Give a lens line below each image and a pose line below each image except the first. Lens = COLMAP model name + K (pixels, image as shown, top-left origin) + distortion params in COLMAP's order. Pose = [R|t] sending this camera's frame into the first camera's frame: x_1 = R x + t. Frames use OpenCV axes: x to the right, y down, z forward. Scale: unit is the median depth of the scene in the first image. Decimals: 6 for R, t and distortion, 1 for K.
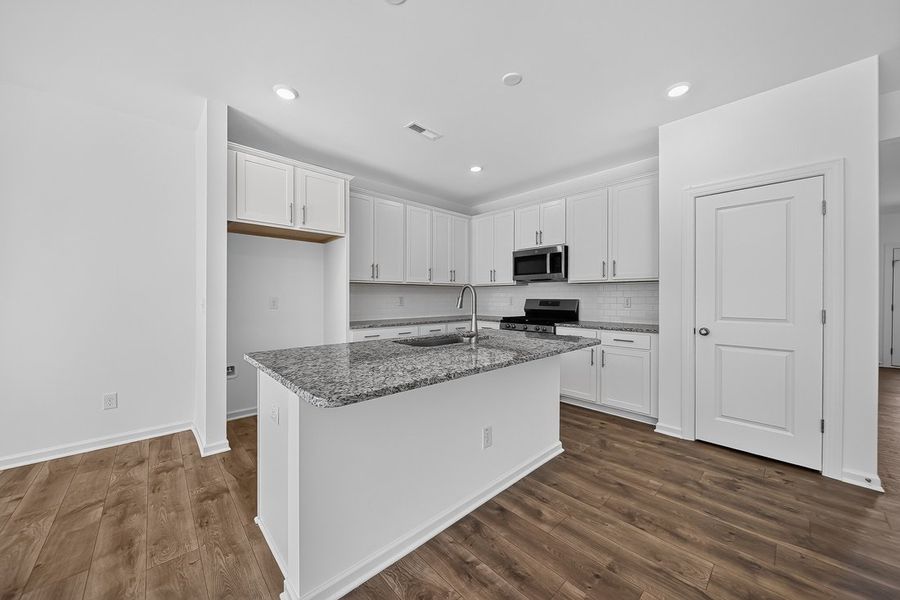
lens RADIAL K [[324.1, 0, 447.9], [0, 324.1, 297.9], [0, 0, 1]] dist [0.000193, -0.000258]
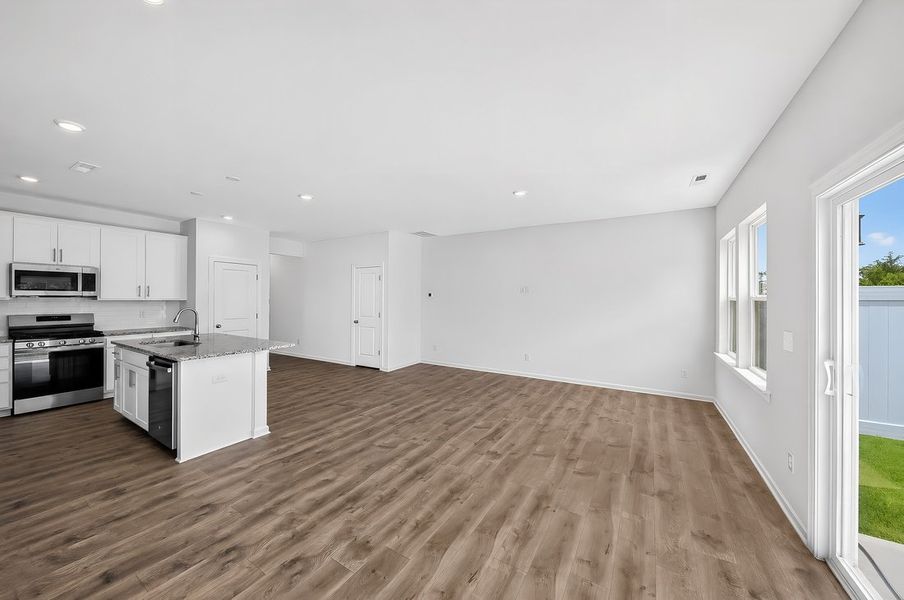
lens RADIAL K [[325.5, 0, 449.9], [0, 325.5, 297.9], [0, 0, 1]] dist [0.000193, -0.000258]
pose [[-0.271259, -0.001568, 0.962505, -1.143211], [-0.005834, 0.999983, -0.000015, -0.061561], [-0.962489, -0.005619, -0.271263, 0.072919]]
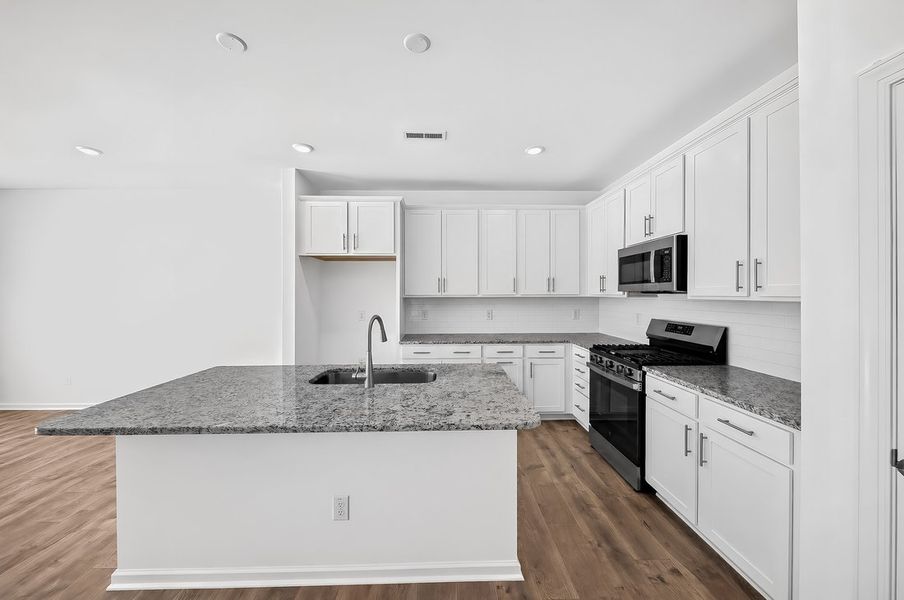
lens RADIAL K [[321.9, 0, 451.0], [0, 321.9, 294.2], [0, 0, 1]] dist [-0.000115, -0.000130]
pose [[0.753411, 0.000471, -0.657550, 0.431373], [-0.000278, 1.000000, 0.000398, -0.054493], [0.657550, -0.000117, 0.753411, 0.283944]]
